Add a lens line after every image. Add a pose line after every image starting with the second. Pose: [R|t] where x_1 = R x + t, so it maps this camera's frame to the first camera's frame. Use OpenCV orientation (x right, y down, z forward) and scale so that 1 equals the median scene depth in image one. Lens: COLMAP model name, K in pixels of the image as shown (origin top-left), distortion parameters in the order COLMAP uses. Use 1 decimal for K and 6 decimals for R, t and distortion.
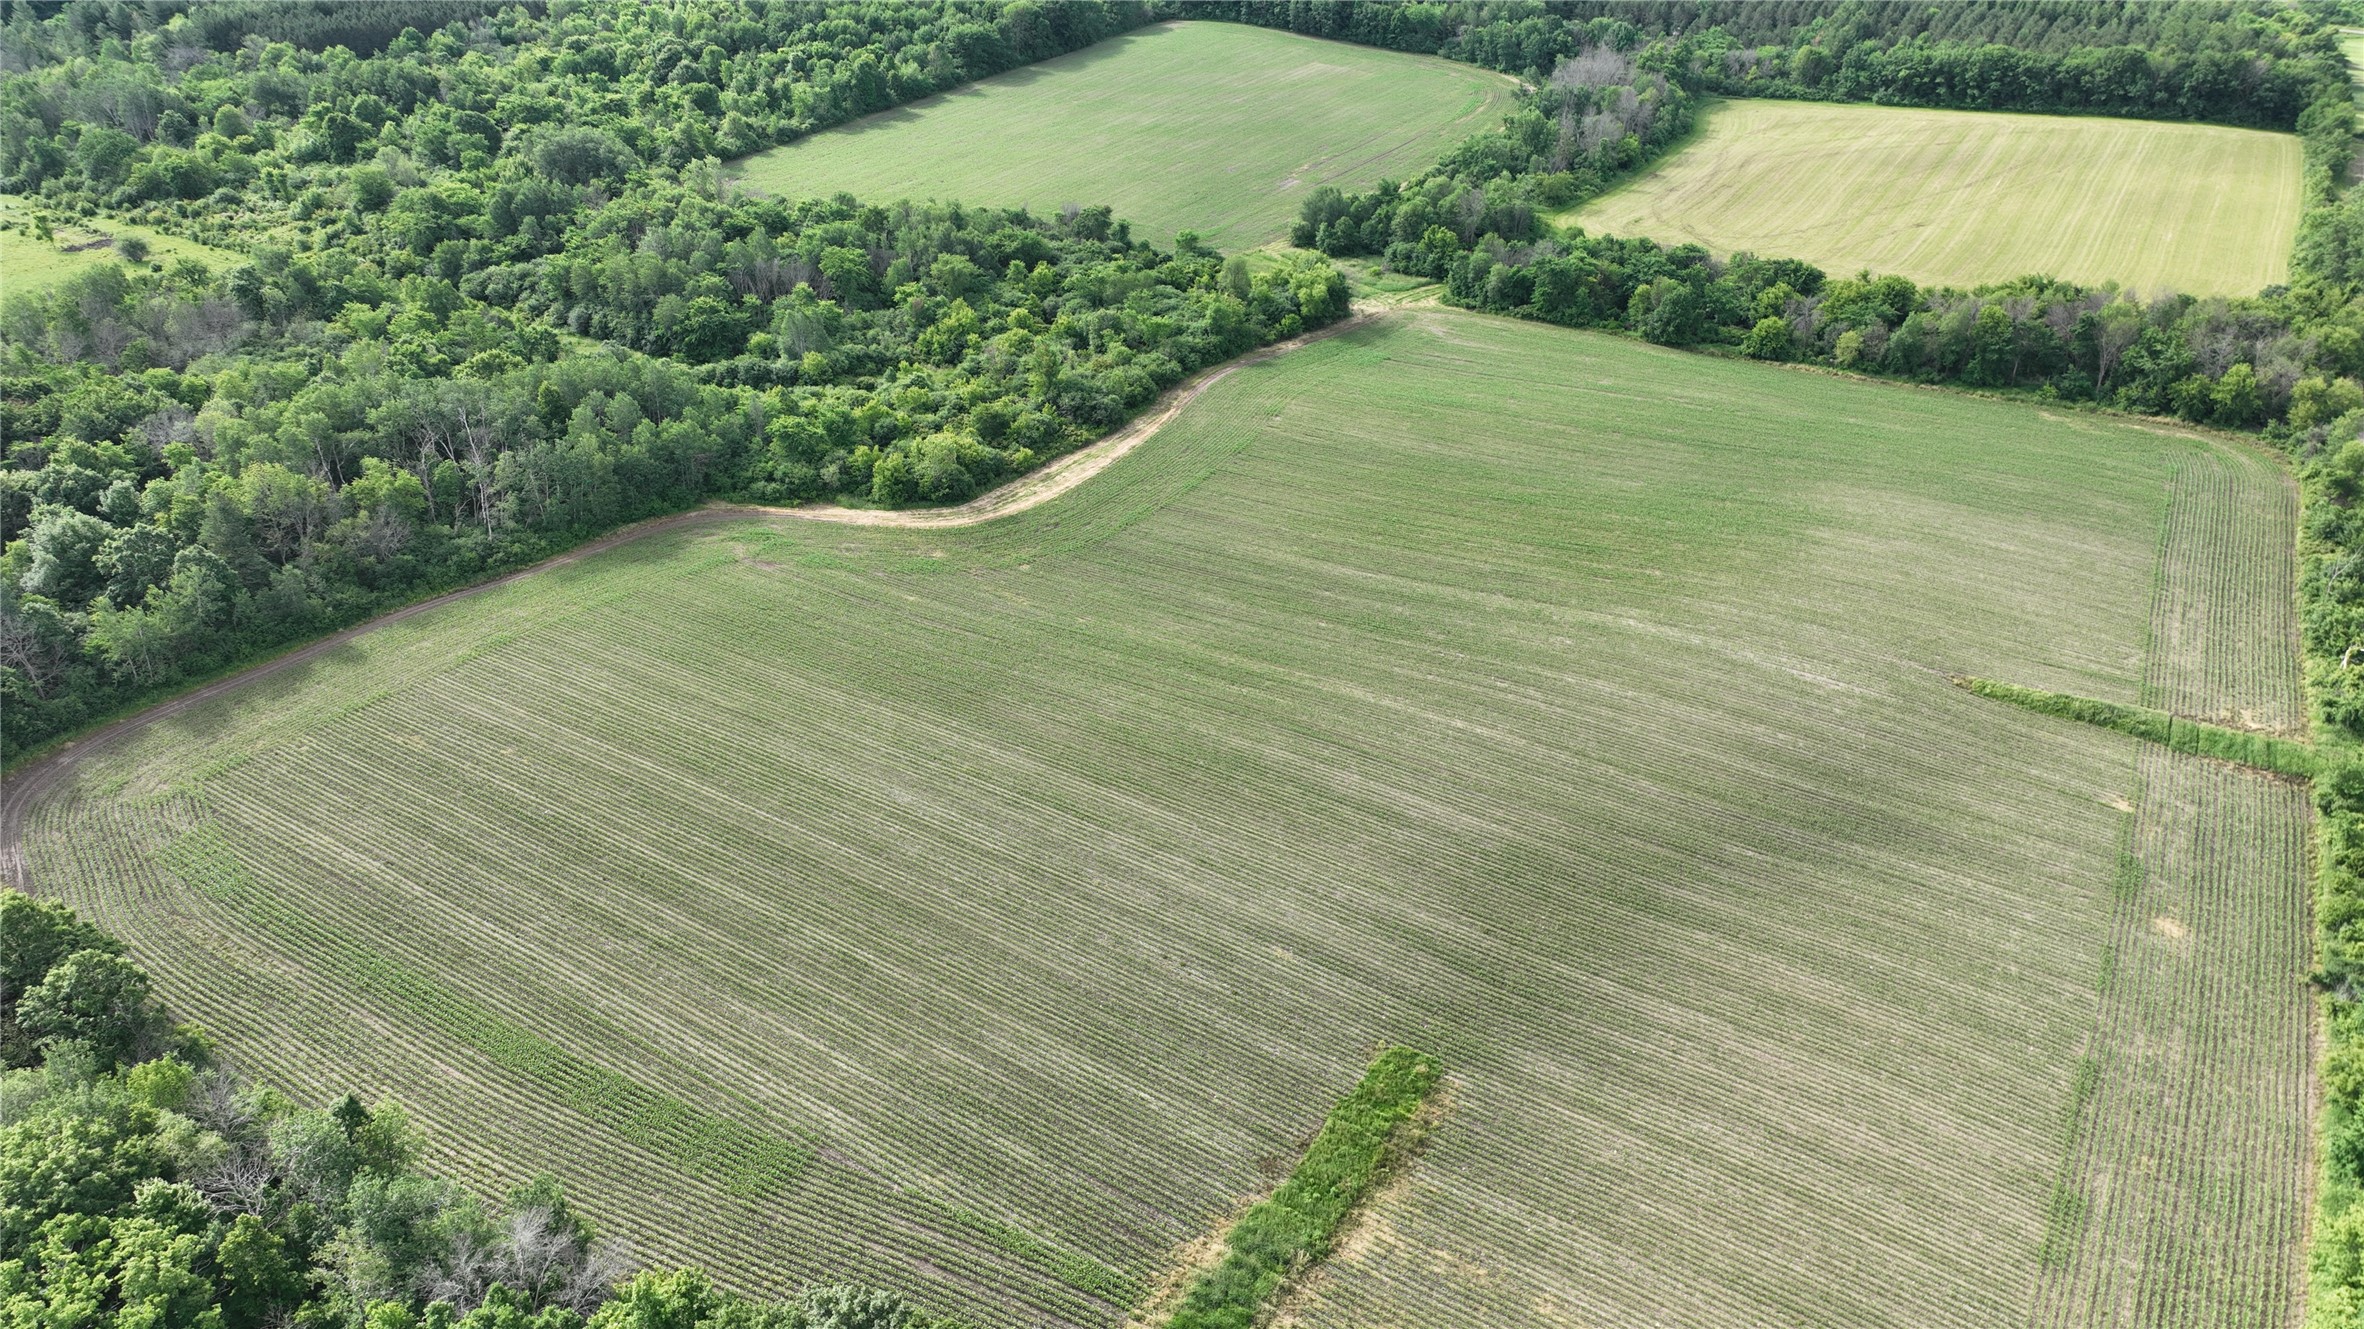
lens RADIAL K [[1677.7, 0, 1182.0], [0, 1677.7, 664.5], [0, 0, 1]] dist [-0.022586, 0.051704]
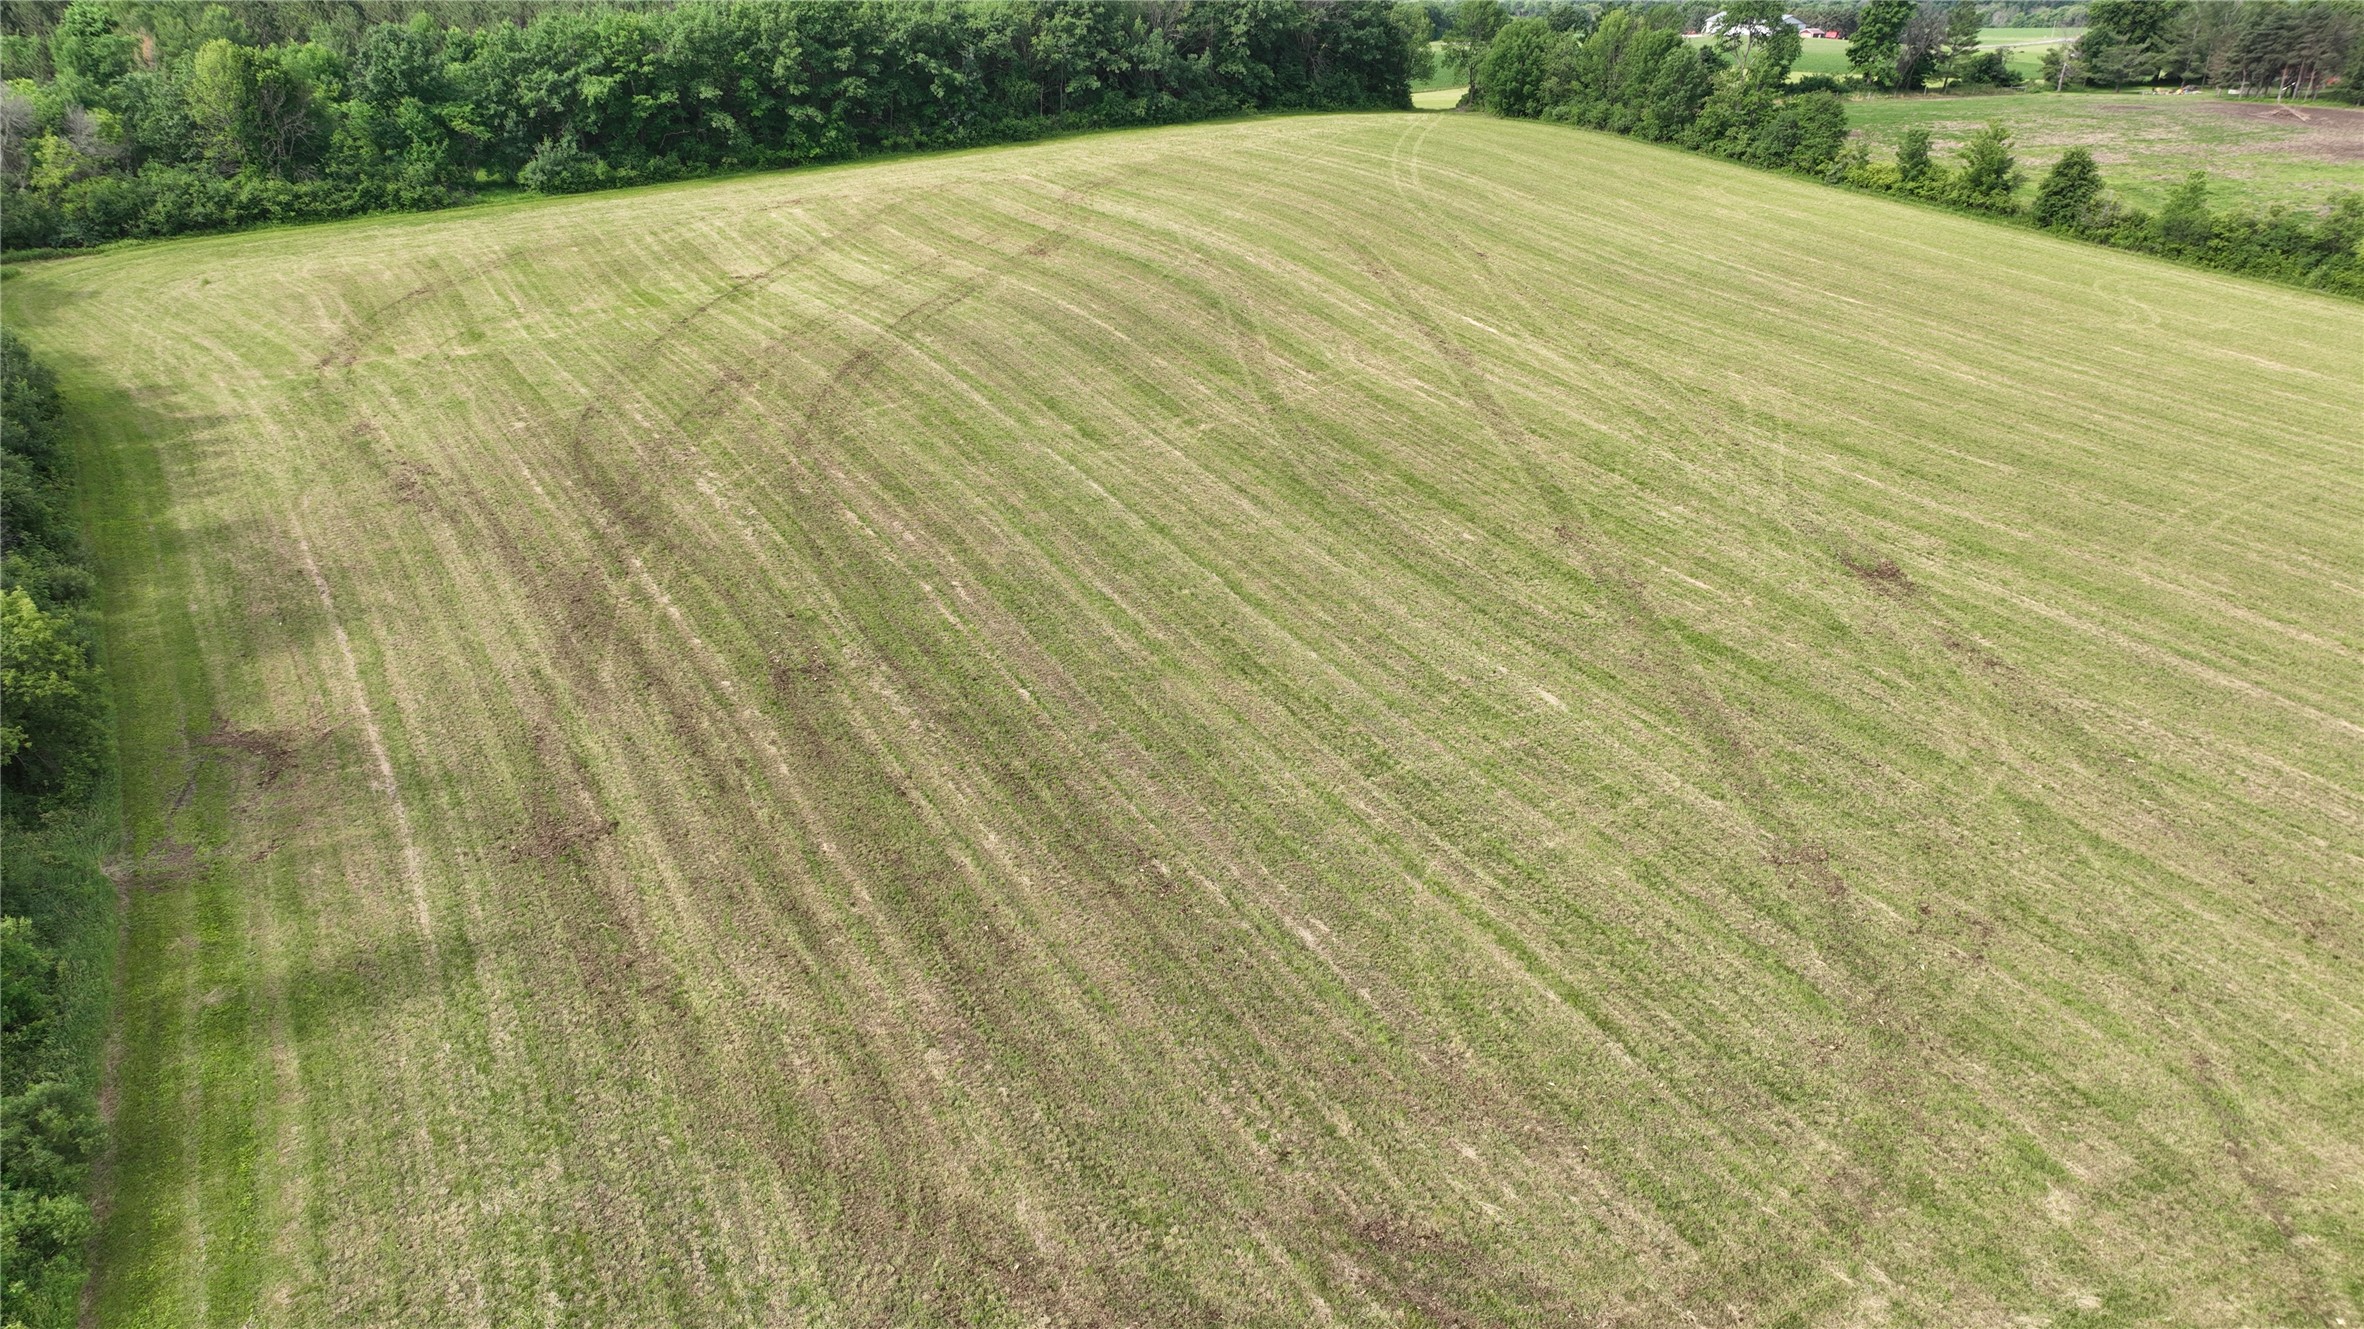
lens RADIAL K [[1671.2, 0, 1185.4], [0, 1671.2, 671.7], [0, 0, 1]] dist [-0.003030, 0.018409]
pose [[0.450823, -0.372792, 0.811040, 0.186265], [0.428050, 0.887612, 0.170053, -0.269140], [-0.783283, 0.270502, 0.559729, 0.790201]]
